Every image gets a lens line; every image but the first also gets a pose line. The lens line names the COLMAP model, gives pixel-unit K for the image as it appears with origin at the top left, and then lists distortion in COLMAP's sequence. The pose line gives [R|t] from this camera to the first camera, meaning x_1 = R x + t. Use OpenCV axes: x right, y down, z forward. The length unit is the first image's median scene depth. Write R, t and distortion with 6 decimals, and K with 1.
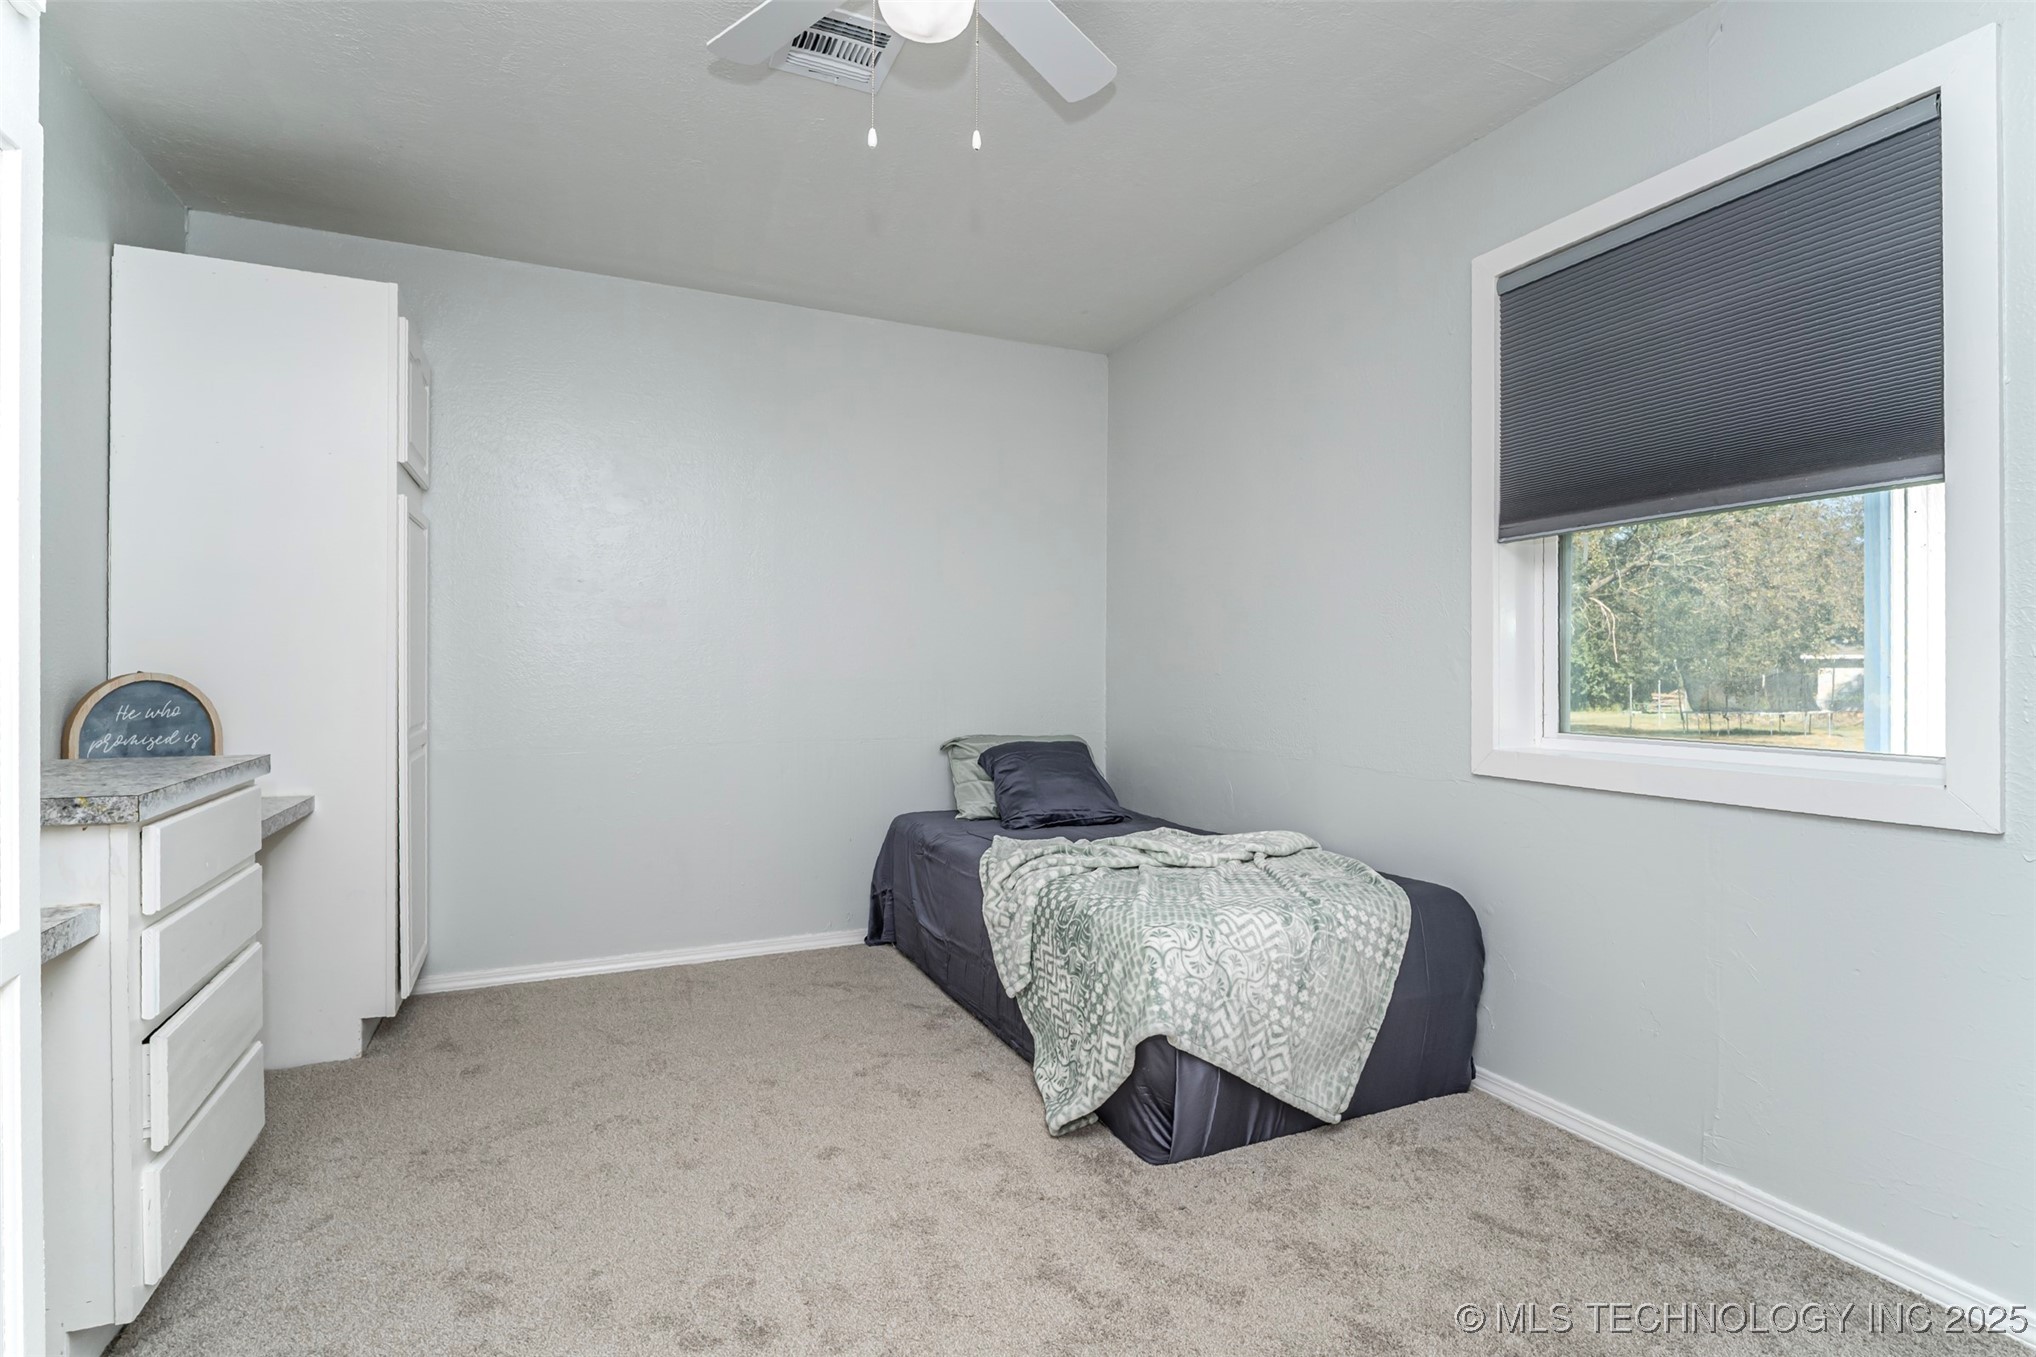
lens RADIAL K [[966.9, 0, 1018.0], [0, 966.9, 678.5], [0, 0, 1]] dist [0.018084, -0.000065]
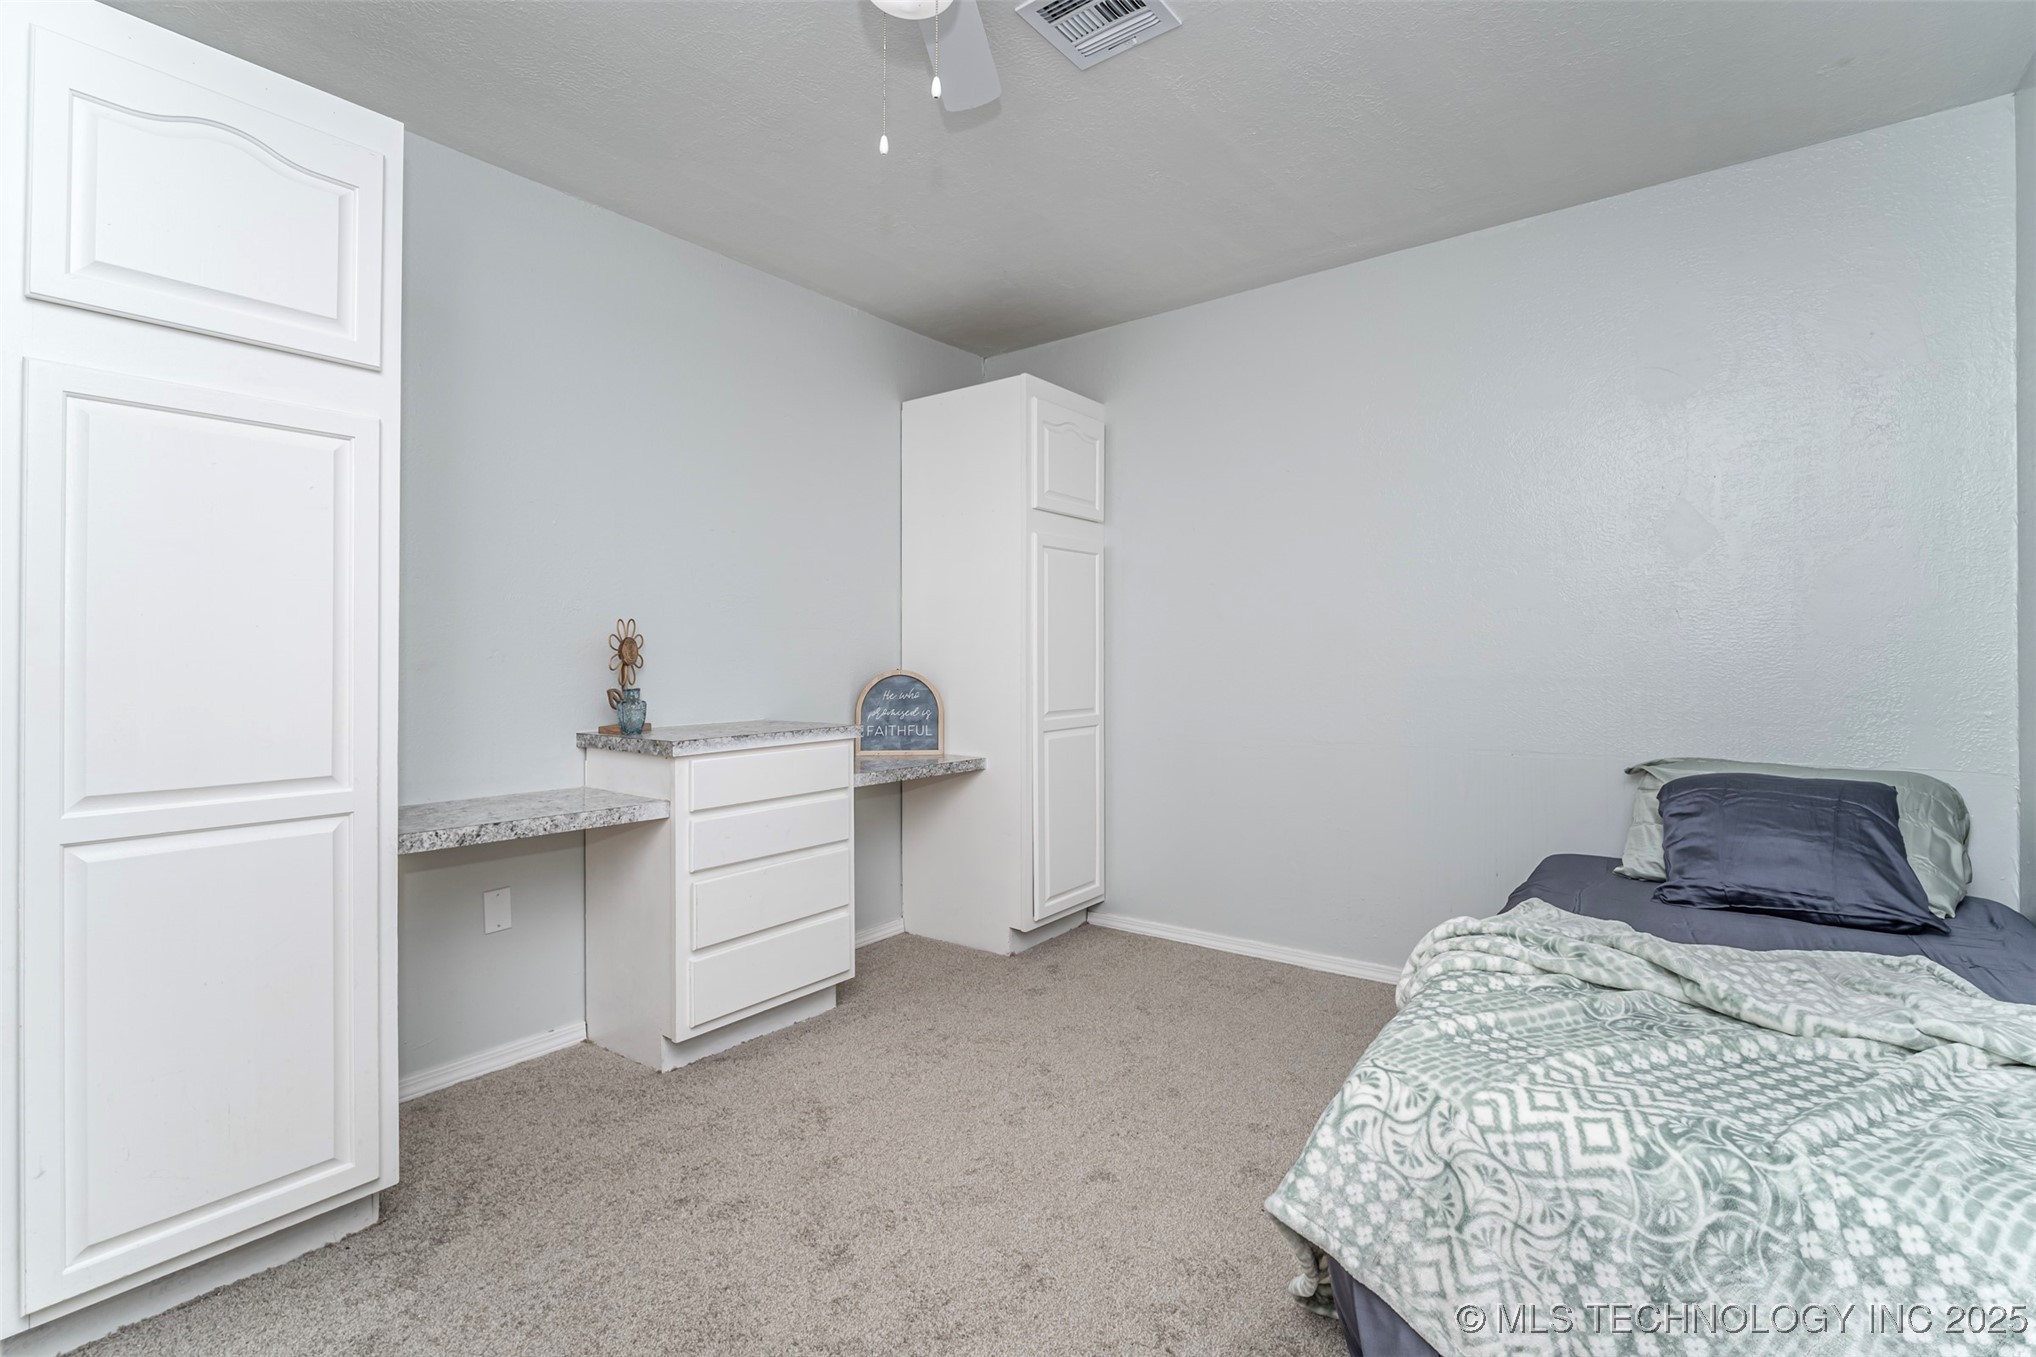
lens RADIAL K [[932.2, 0, 1018.0], [0, 932.2, 678.5], [0, 0, 1]] dist [-0.000517, -0.000213]
pose [[0.473499, 0.006483, -0.880771, 0.555641], [-0.000480, 0.999975, 0.007102, -0.003074], [0.880794, -0.002940, 0.473490, 0.490748]]
